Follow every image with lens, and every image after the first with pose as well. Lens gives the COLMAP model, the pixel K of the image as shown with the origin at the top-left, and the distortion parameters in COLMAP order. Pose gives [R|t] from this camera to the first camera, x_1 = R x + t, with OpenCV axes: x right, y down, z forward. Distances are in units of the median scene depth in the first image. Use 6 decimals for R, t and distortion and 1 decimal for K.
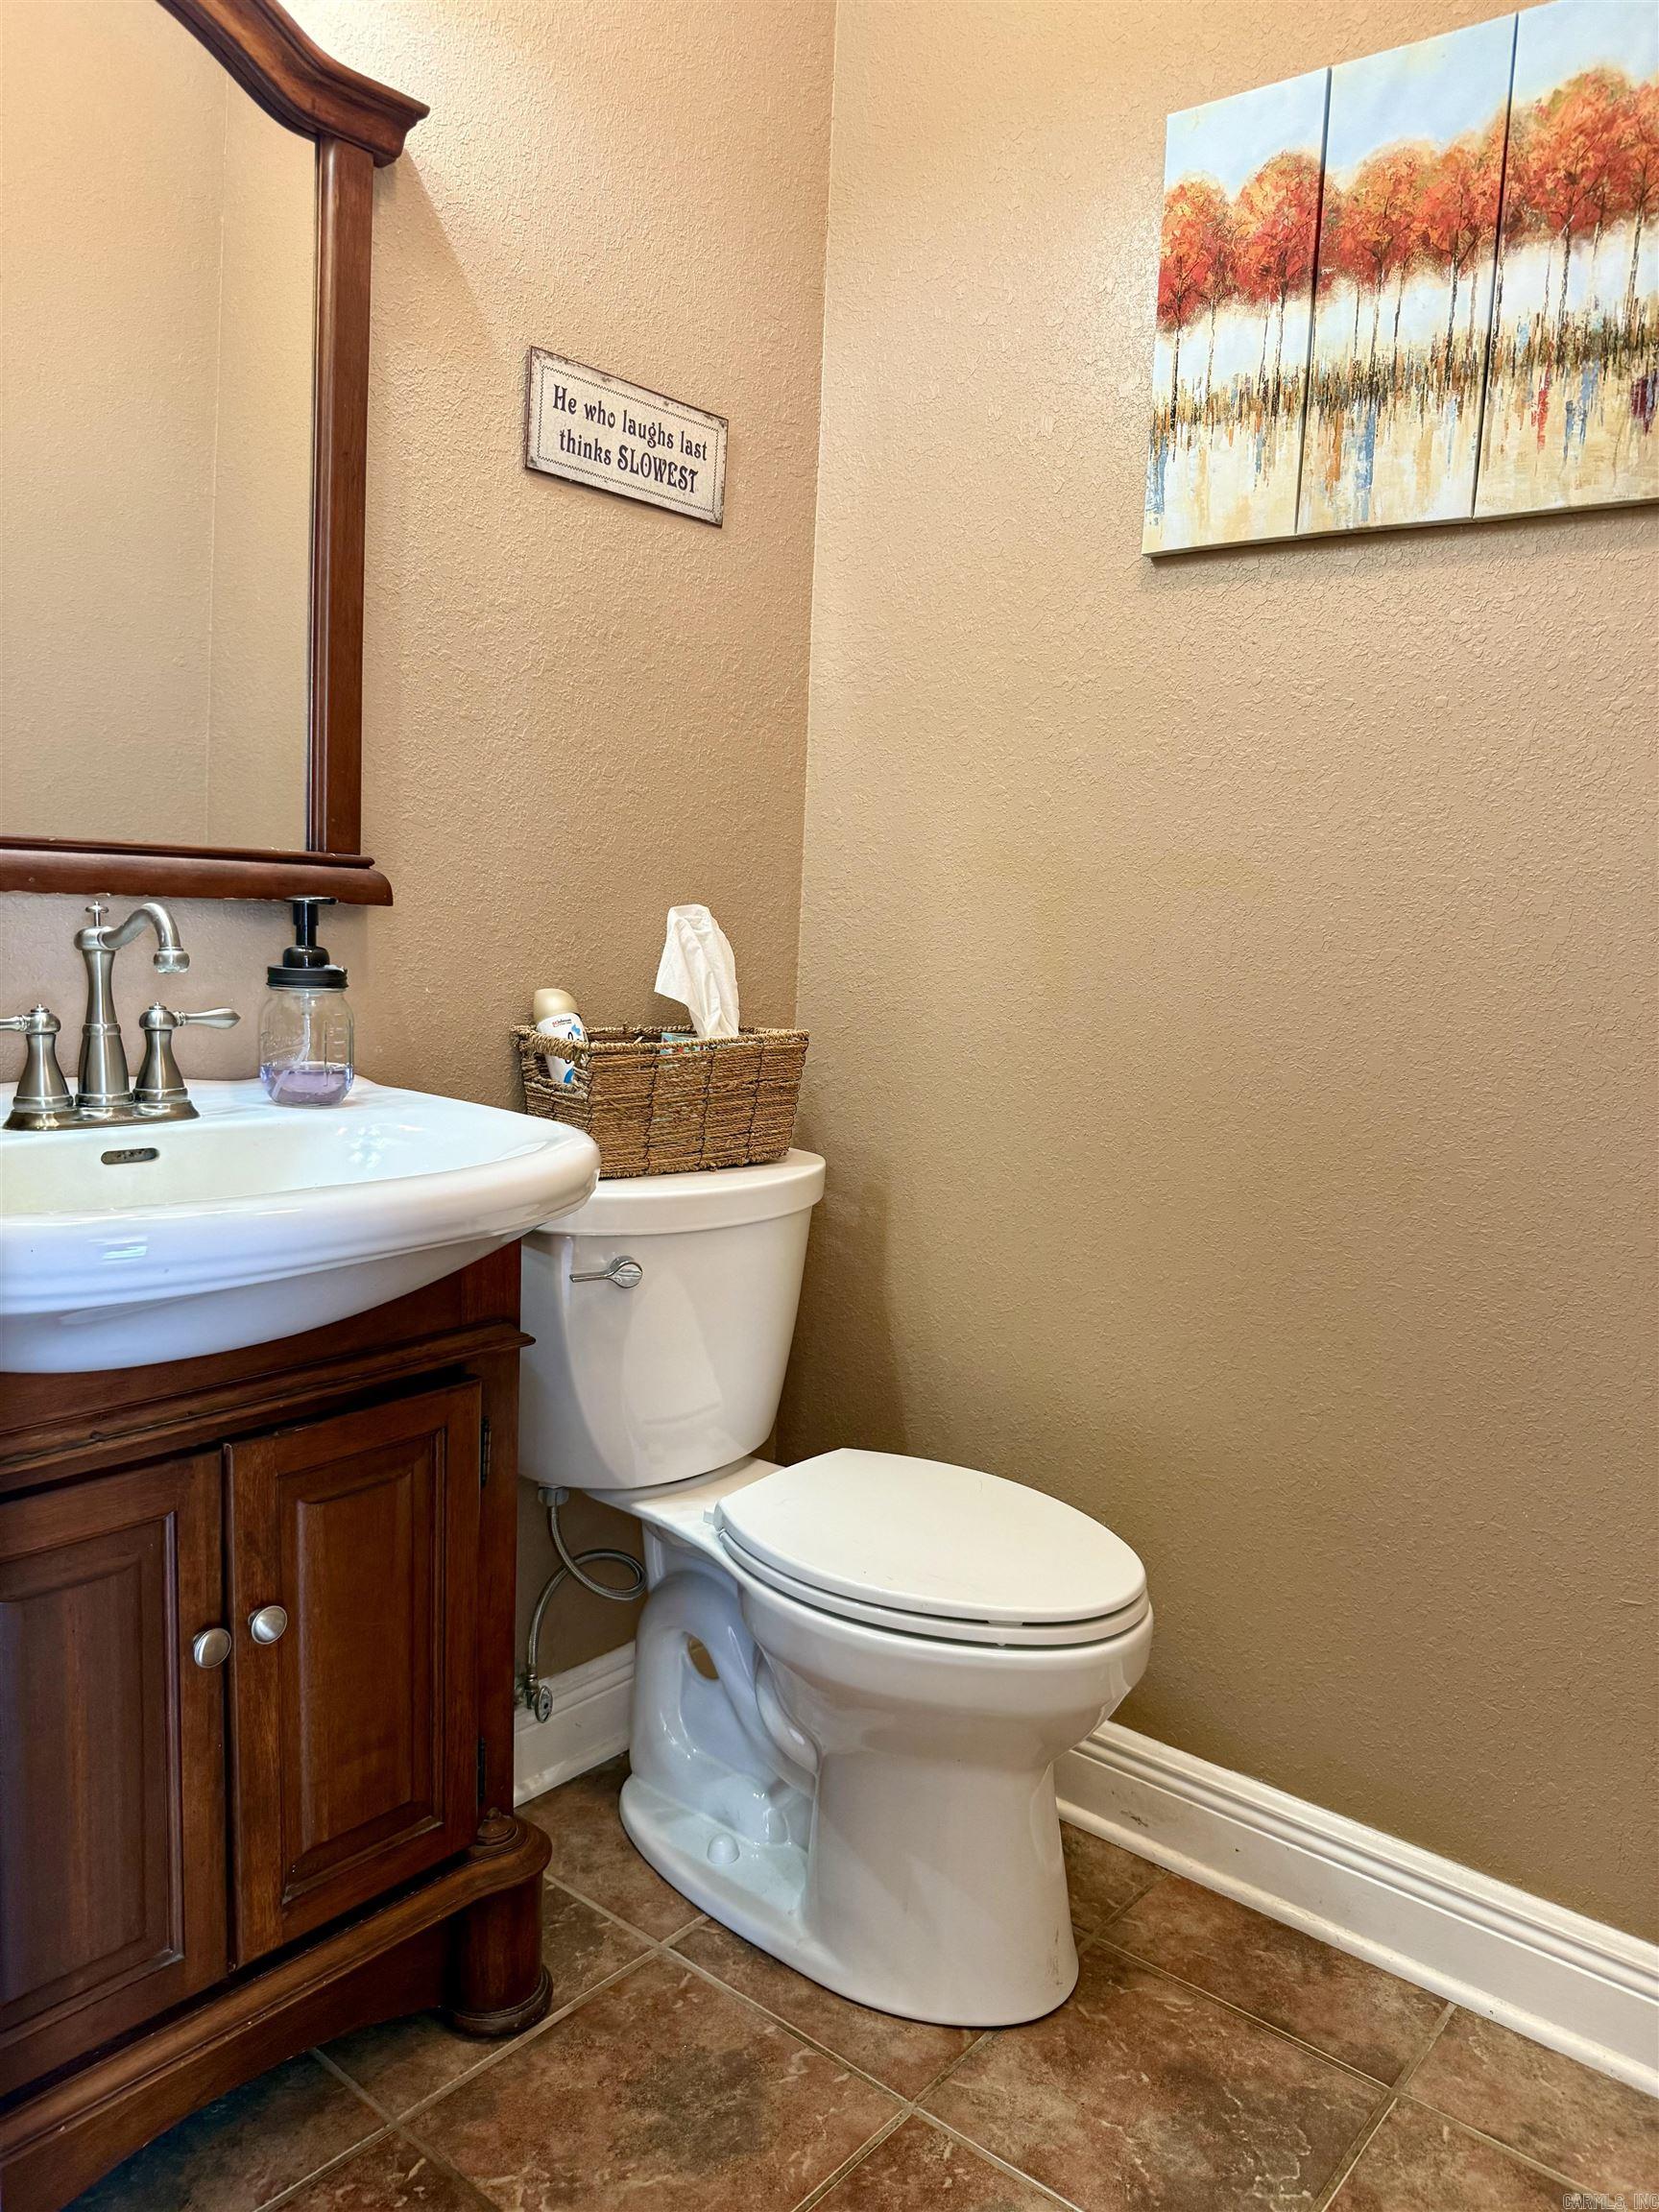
lens RADIAL K [[1551.5, 0, 827.0], [0, 1551.5, 1104.4], [0, 0, 1]] dist [-0.002276, -0.003811]
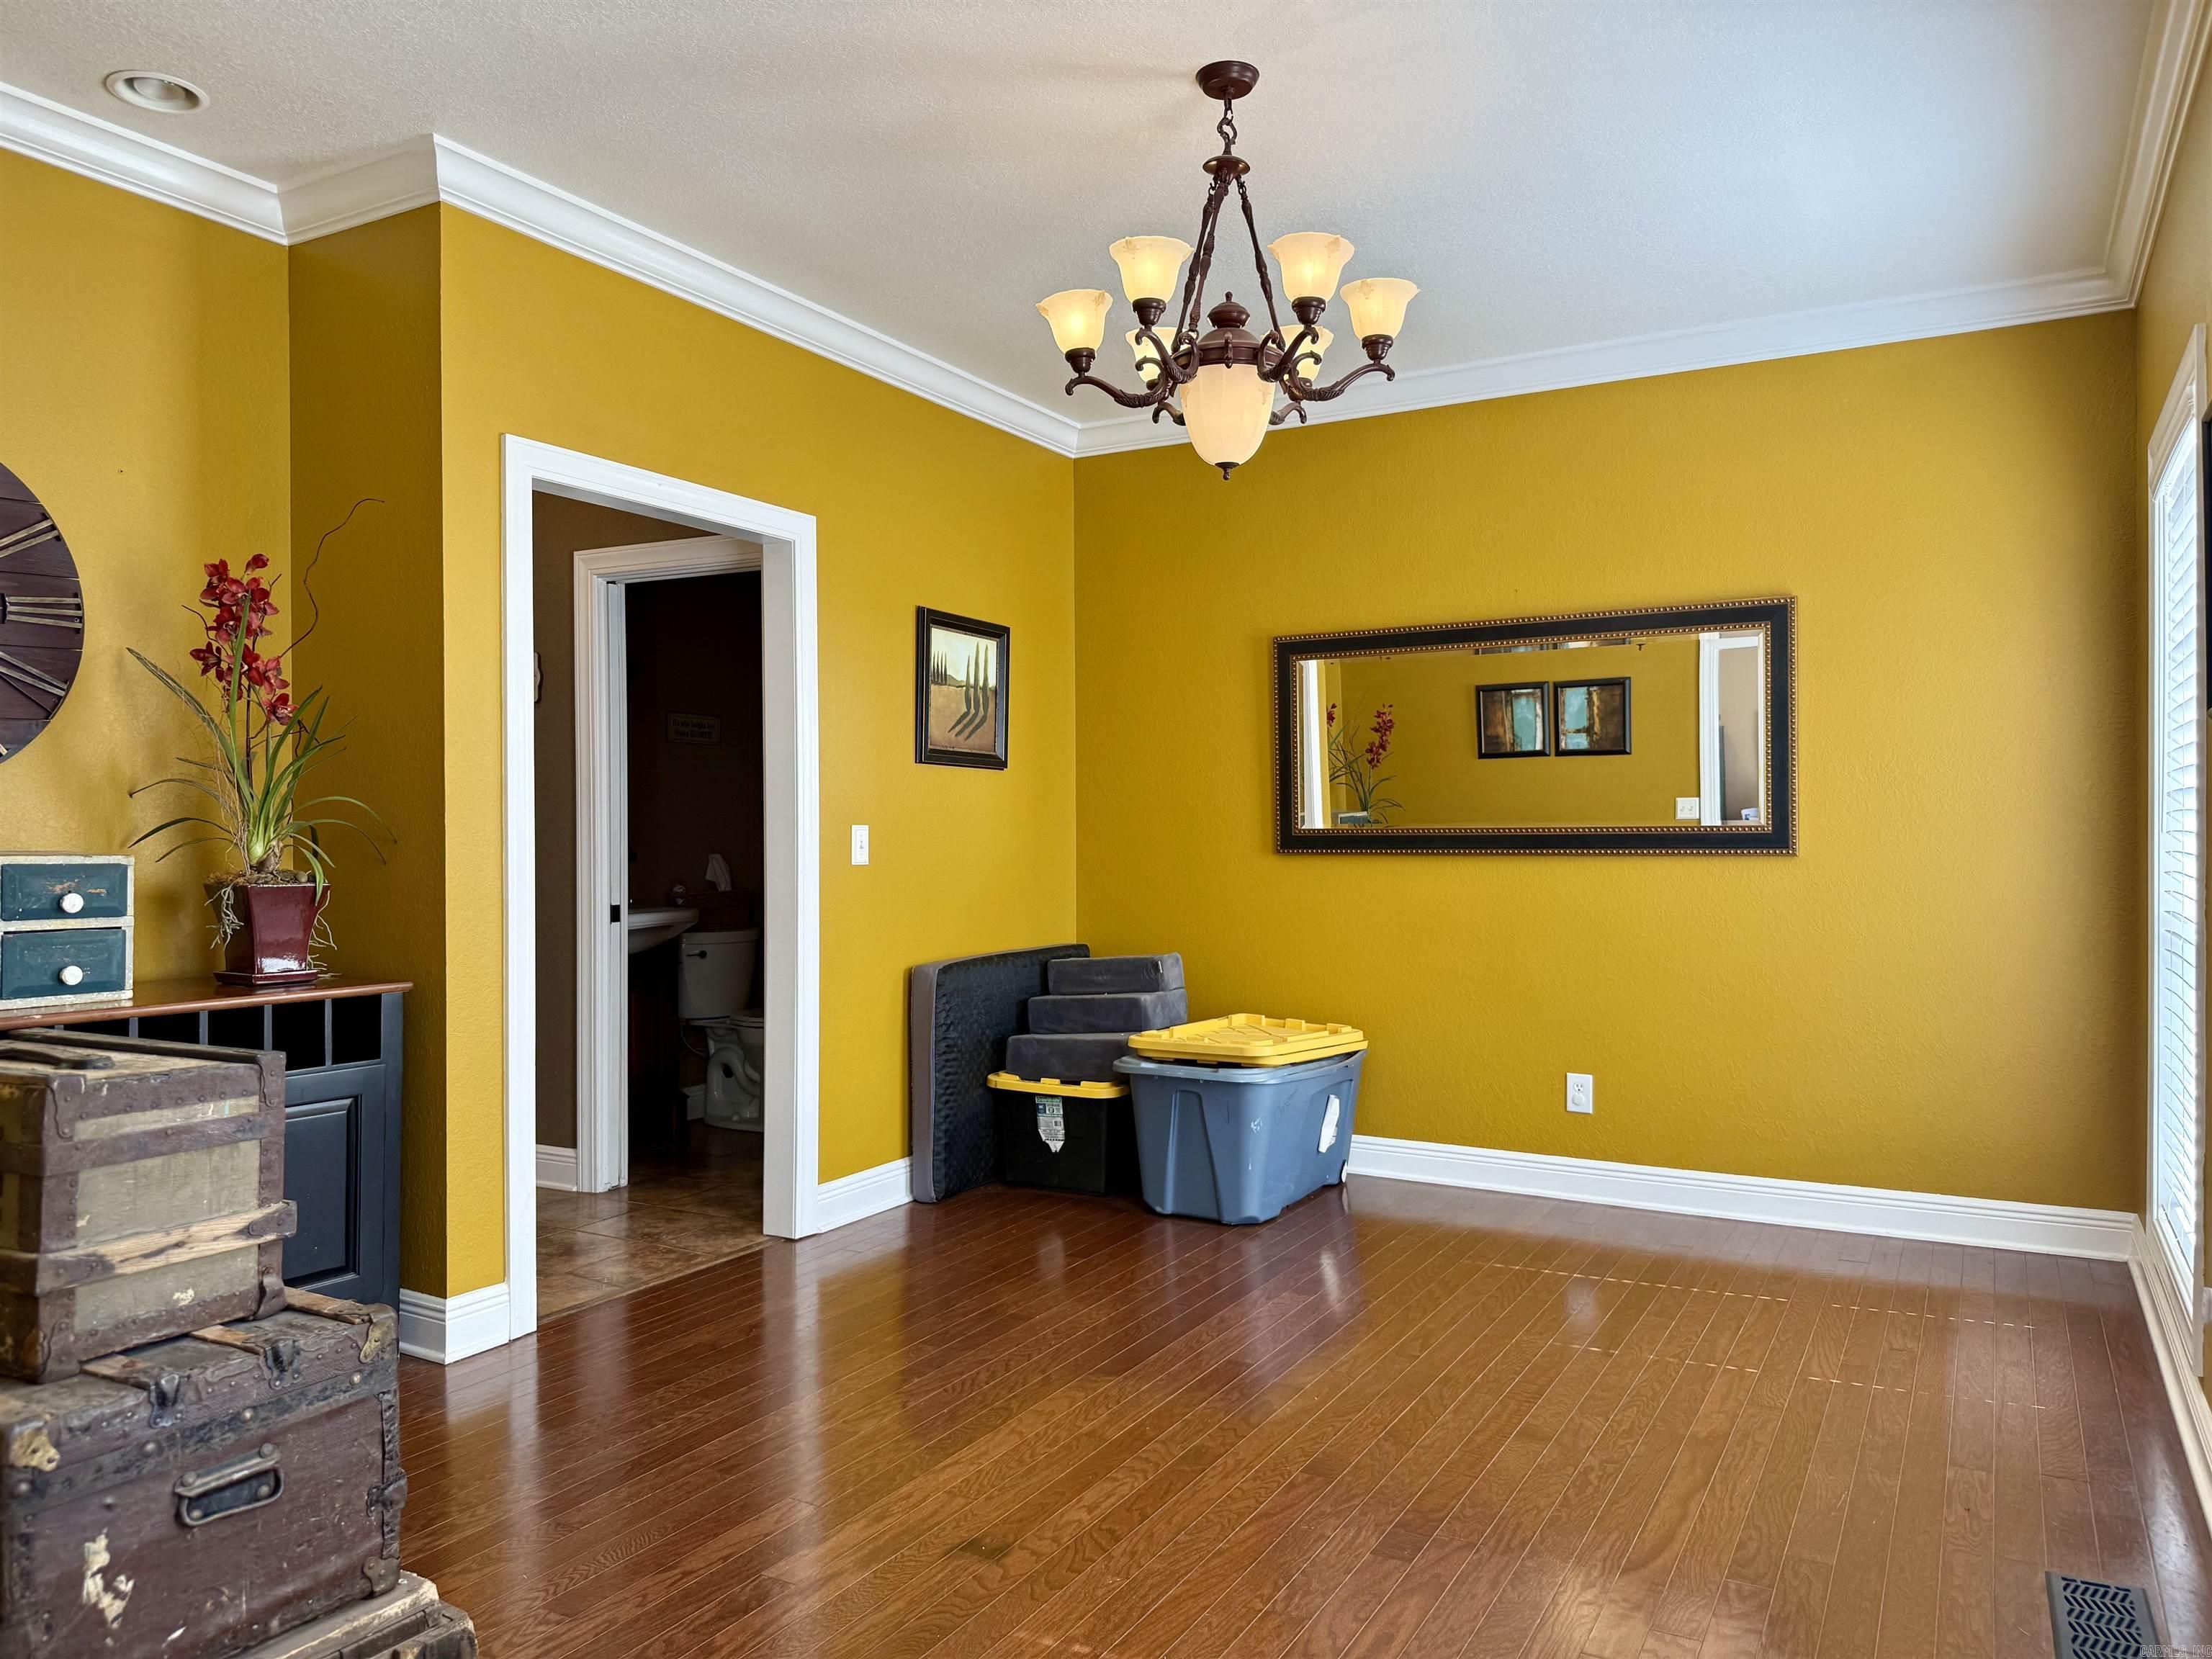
lens RADIAL K [[1551.5, 0, 1109.4], [0, 1551.5, 831.2], [0, 0, 1]] dist [-0.002276, -0.003811]
pose [[0.985141, -0.046654, 0.165289, 0.221315], [0.068337, 0.989413, -0.128032, 0.345779], [-0.157566, 0.137425, 0.977899, -2.674743]]
